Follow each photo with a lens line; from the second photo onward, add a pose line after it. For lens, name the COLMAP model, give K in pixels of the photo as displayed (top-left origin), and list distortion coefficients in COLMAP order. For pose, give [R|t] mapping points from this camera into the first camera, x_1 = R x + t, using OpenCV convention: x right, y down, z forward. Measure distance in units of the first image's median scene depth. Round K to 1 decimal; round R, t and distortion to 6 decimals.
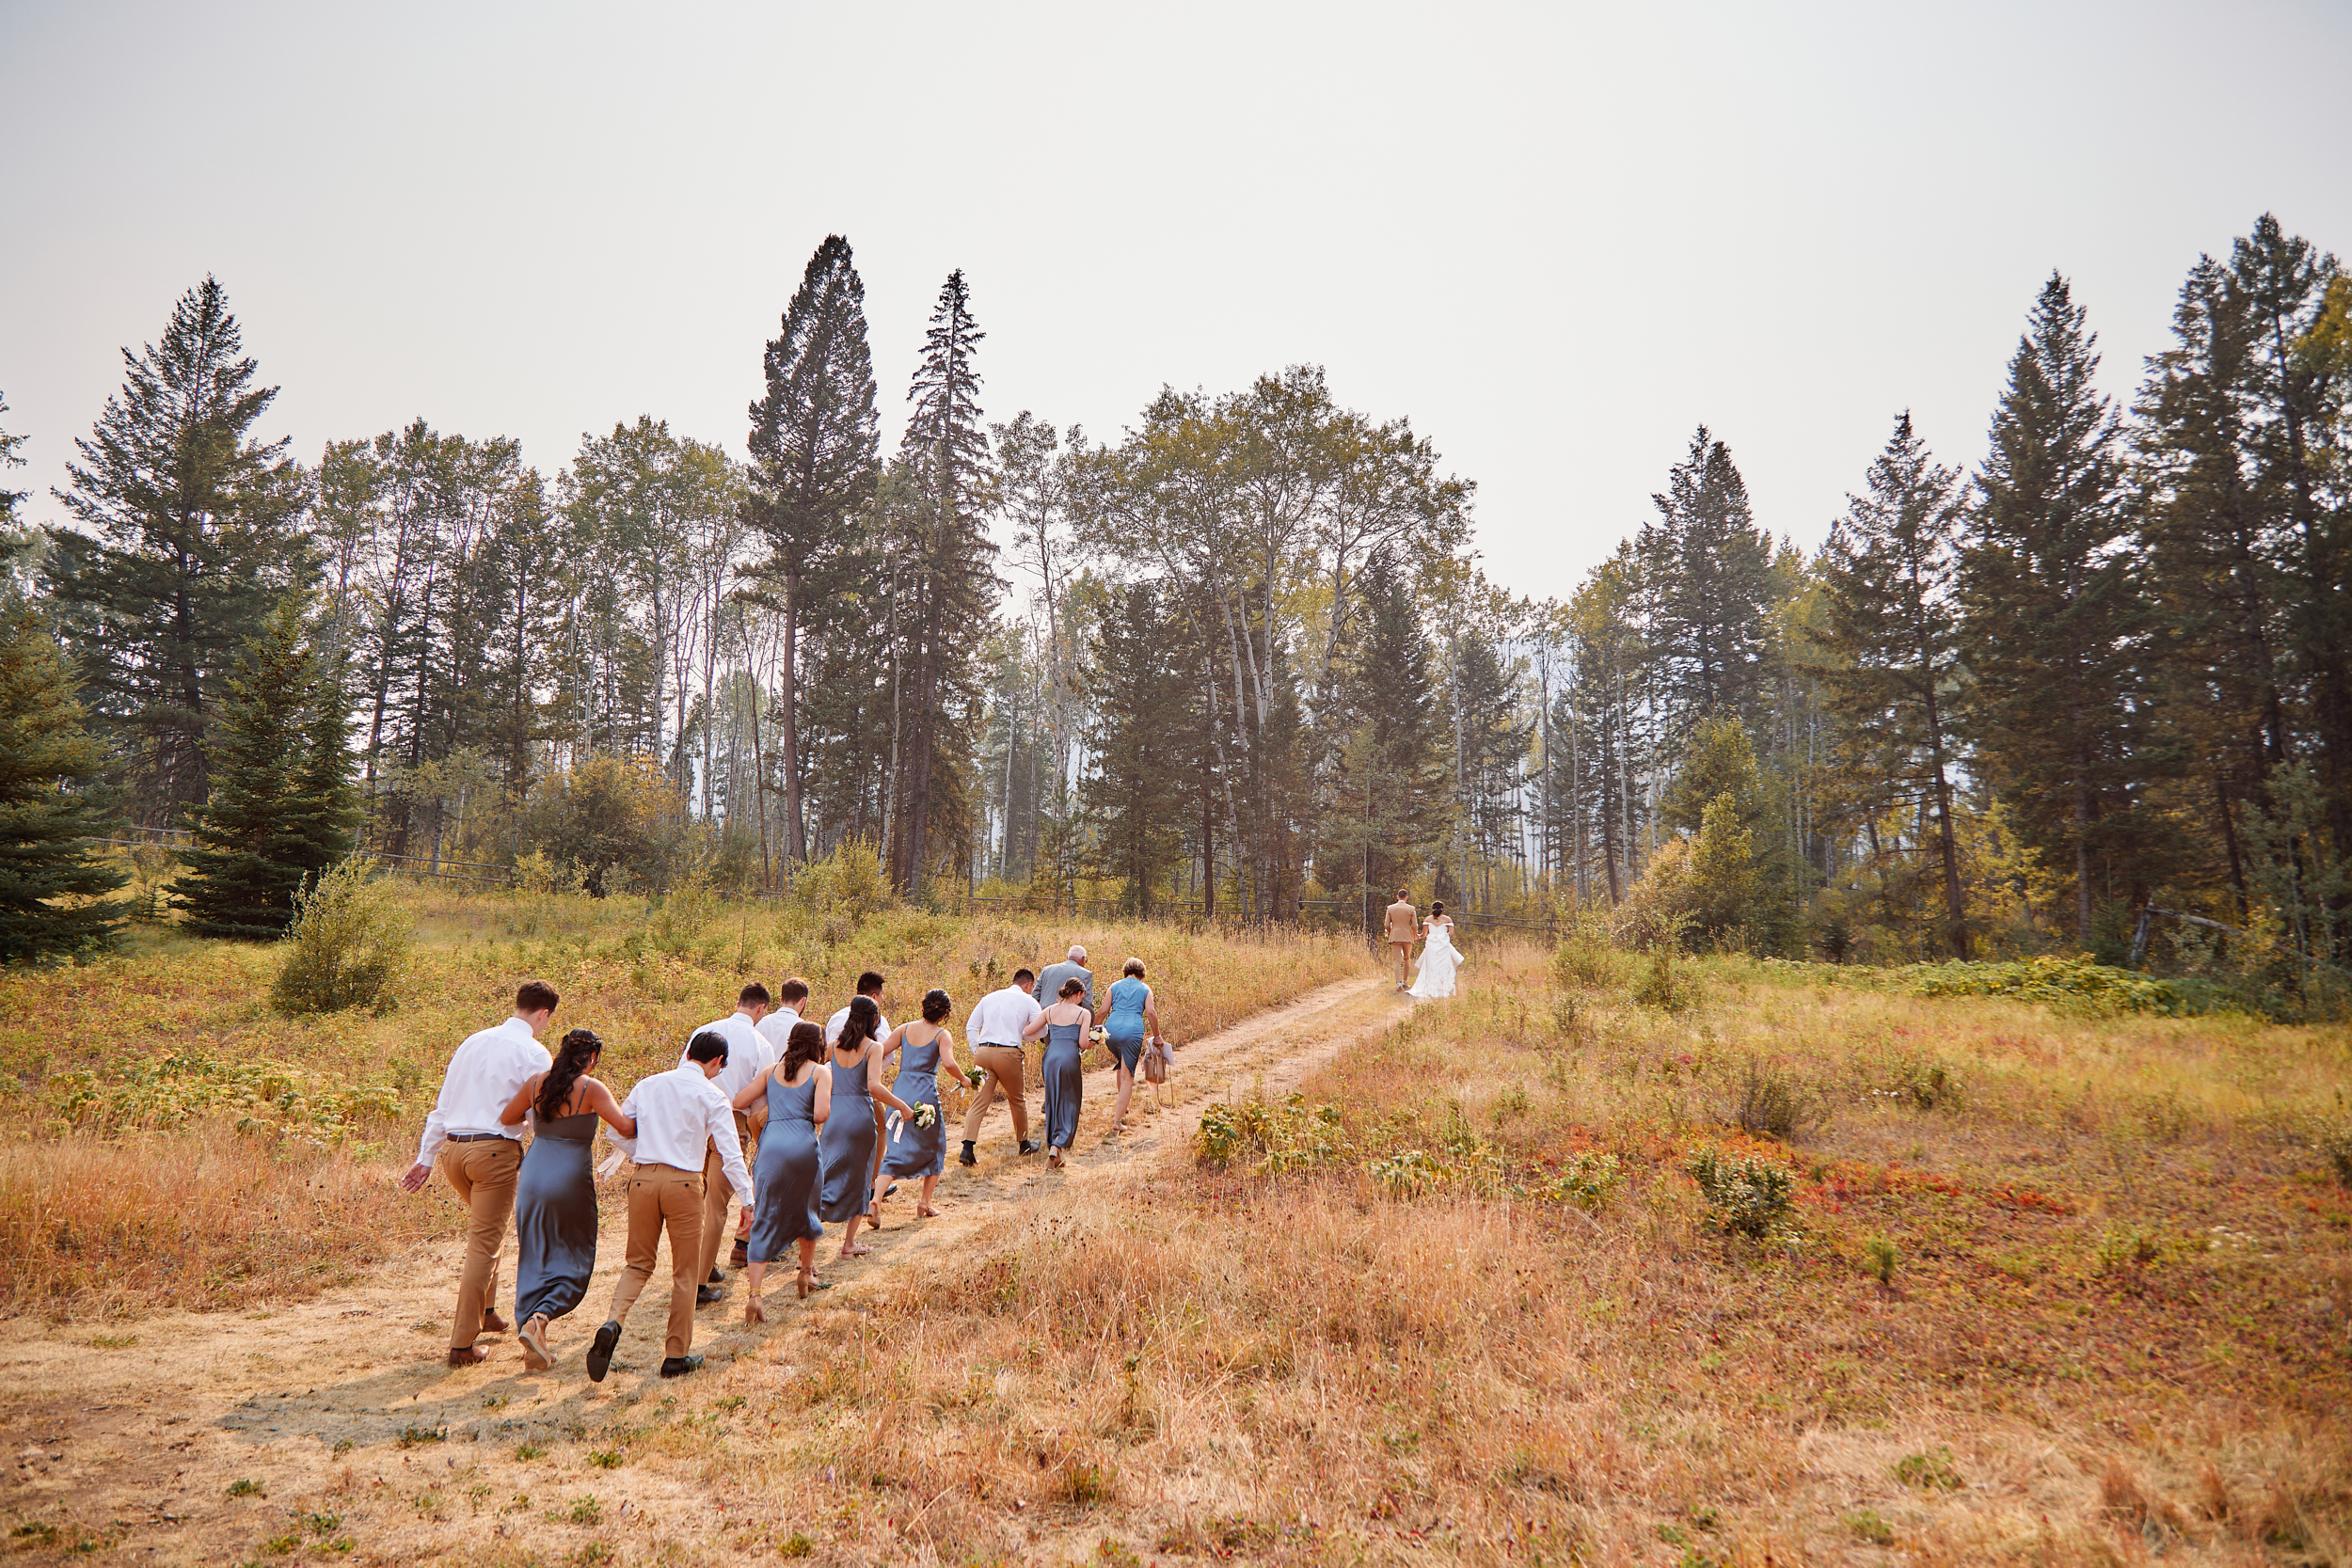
lens RADIAL K [[1583.8, 0, 1167.4], [0, 1583.8, 796.4], [0, 0, 1]] dist [0.001978, 0.002380]
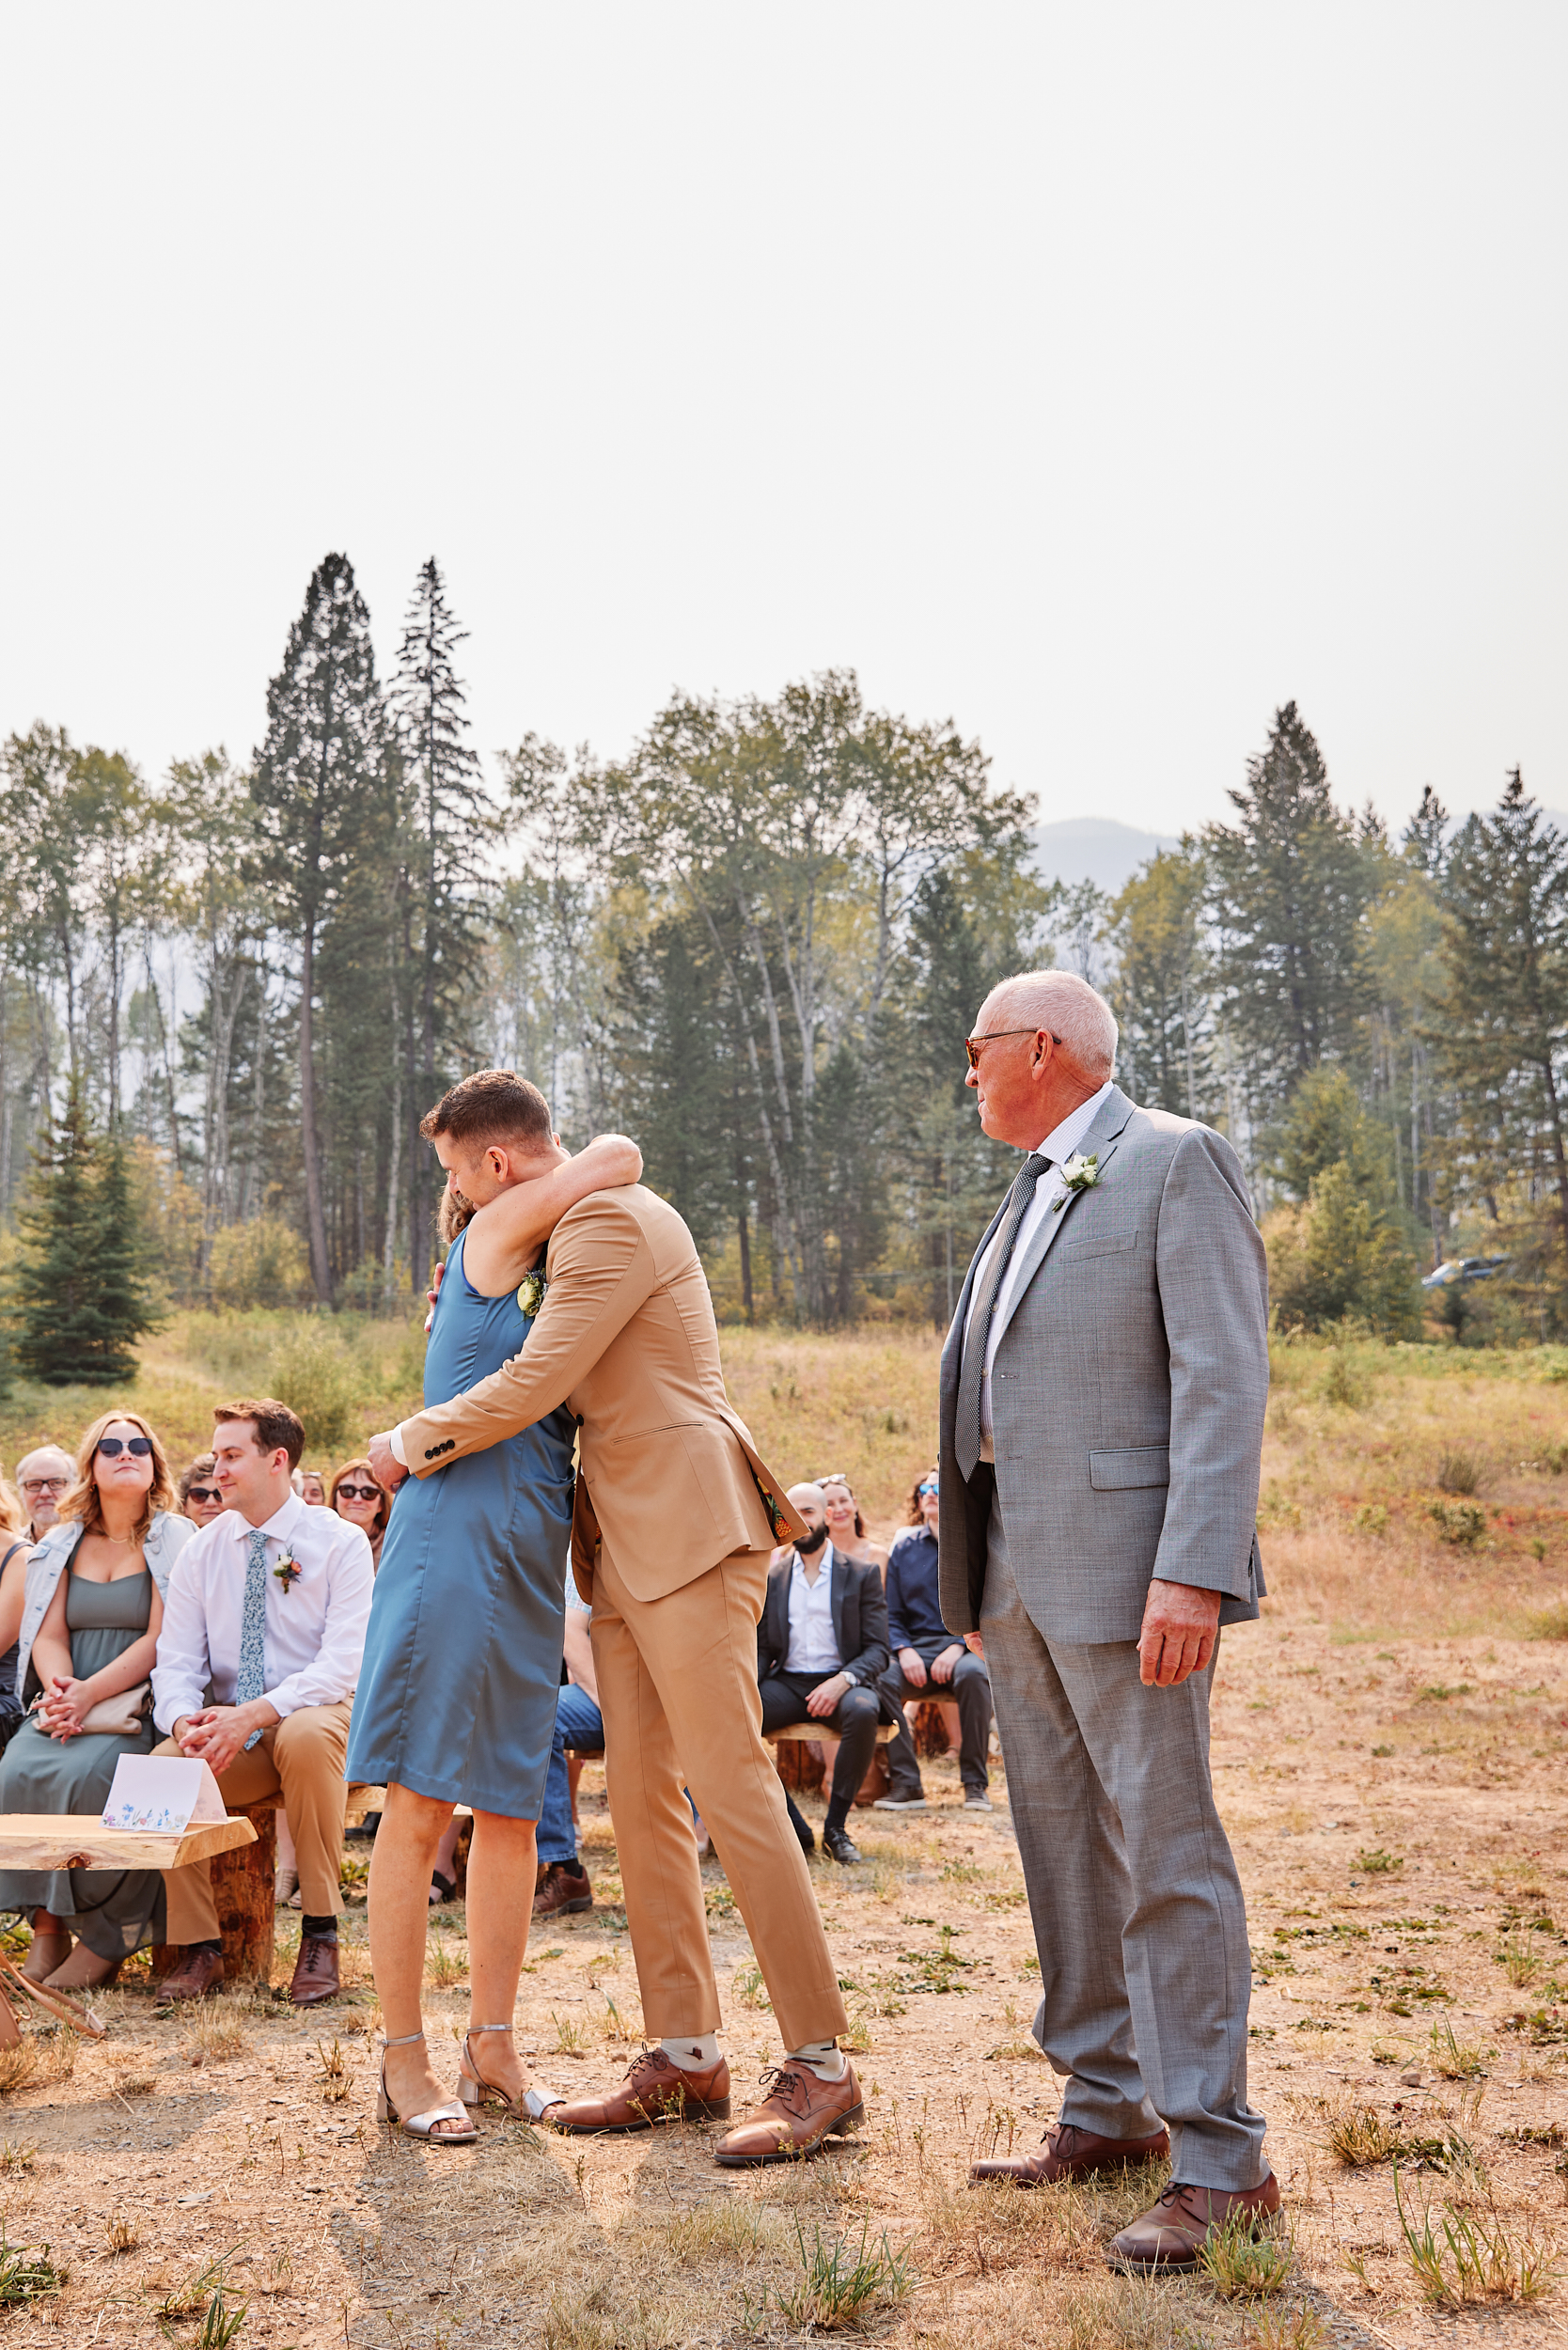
lens RADIAL K [[2261.6, 0, 599.9], [0, 2261.6, 1131.6], [0, 0, 1]] dist [-0.075834, 0.076624]
pose [[0.998399, -0.027835, 0.049233, -0.115044], [0.027019, 0.999488, 0.017156, -0.041214], [-0.049685, -0.015798, 0.998640, -0.234058]]
